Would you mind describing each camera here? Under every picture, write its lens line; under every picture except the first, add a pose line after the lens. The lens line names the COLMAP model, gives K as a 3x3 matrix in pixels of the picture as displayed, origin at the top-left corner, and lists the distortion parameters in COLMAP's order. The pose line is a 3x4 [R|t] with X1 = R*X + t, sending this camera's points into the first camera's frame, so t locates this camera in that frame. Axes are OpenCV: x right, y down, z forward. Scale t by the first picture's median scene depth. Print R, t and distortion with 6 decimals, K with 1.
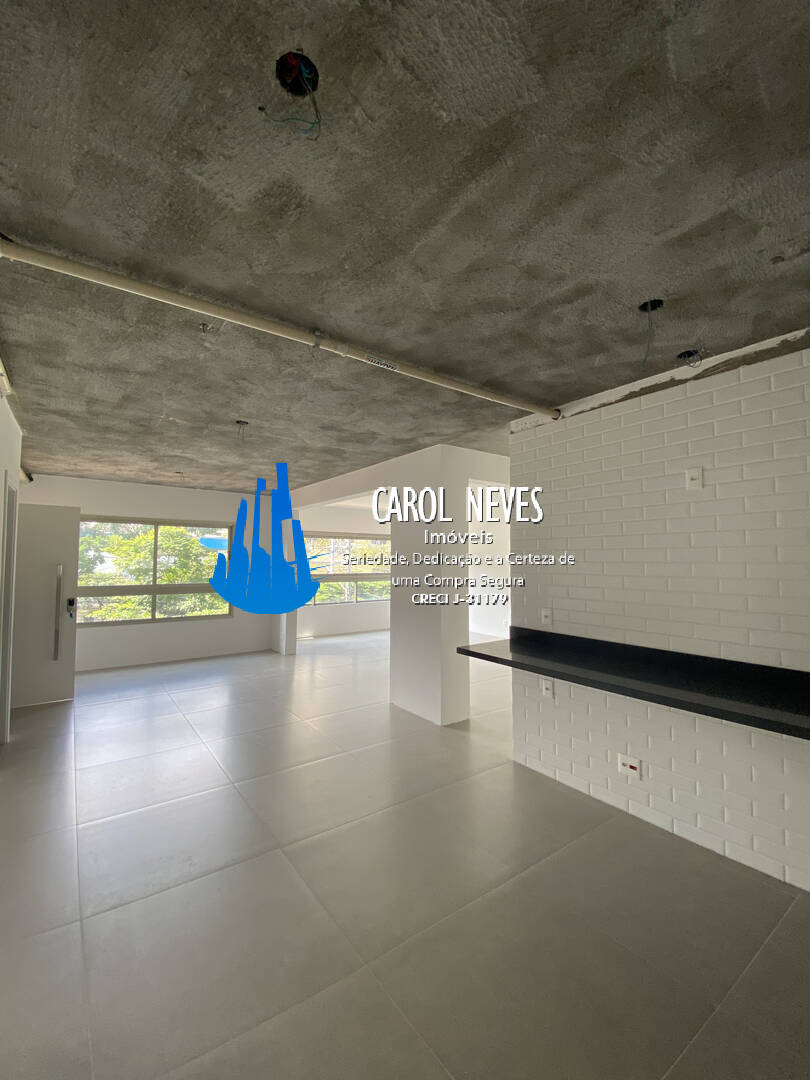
lens RADIAL K [[460.0, 0, 407.9], [0, 460.0, 540.6], [0, 0, 1]] dist [0.001559, -0.013179]
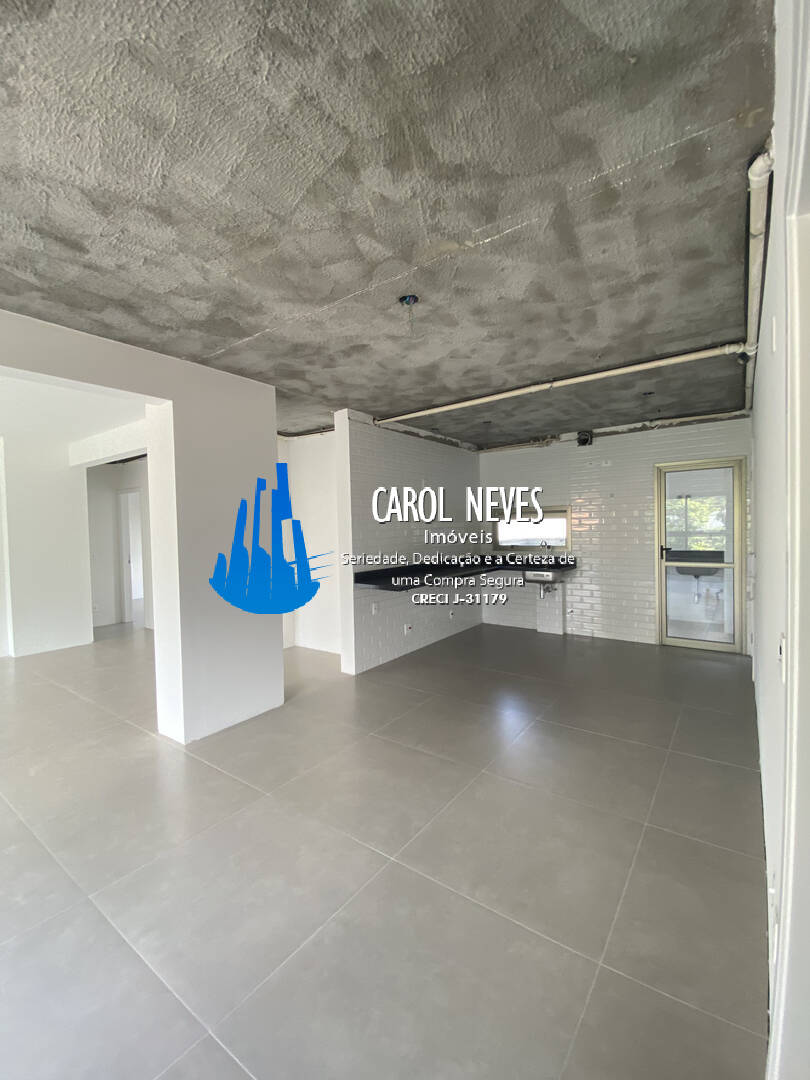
lens RADIAL K [[460.0, 0, 407.9], [0, 460.0, 540.6], [0, 0, 1]] dist [0.001559, -0.013179]
pose [[-0.301278, -0.019556, 0.953336, -1.333559], [-0.028759, 0.999521, 0.011415, 0.099775], [-0.953102, -0.023978, -0.301697, 1.616696]]
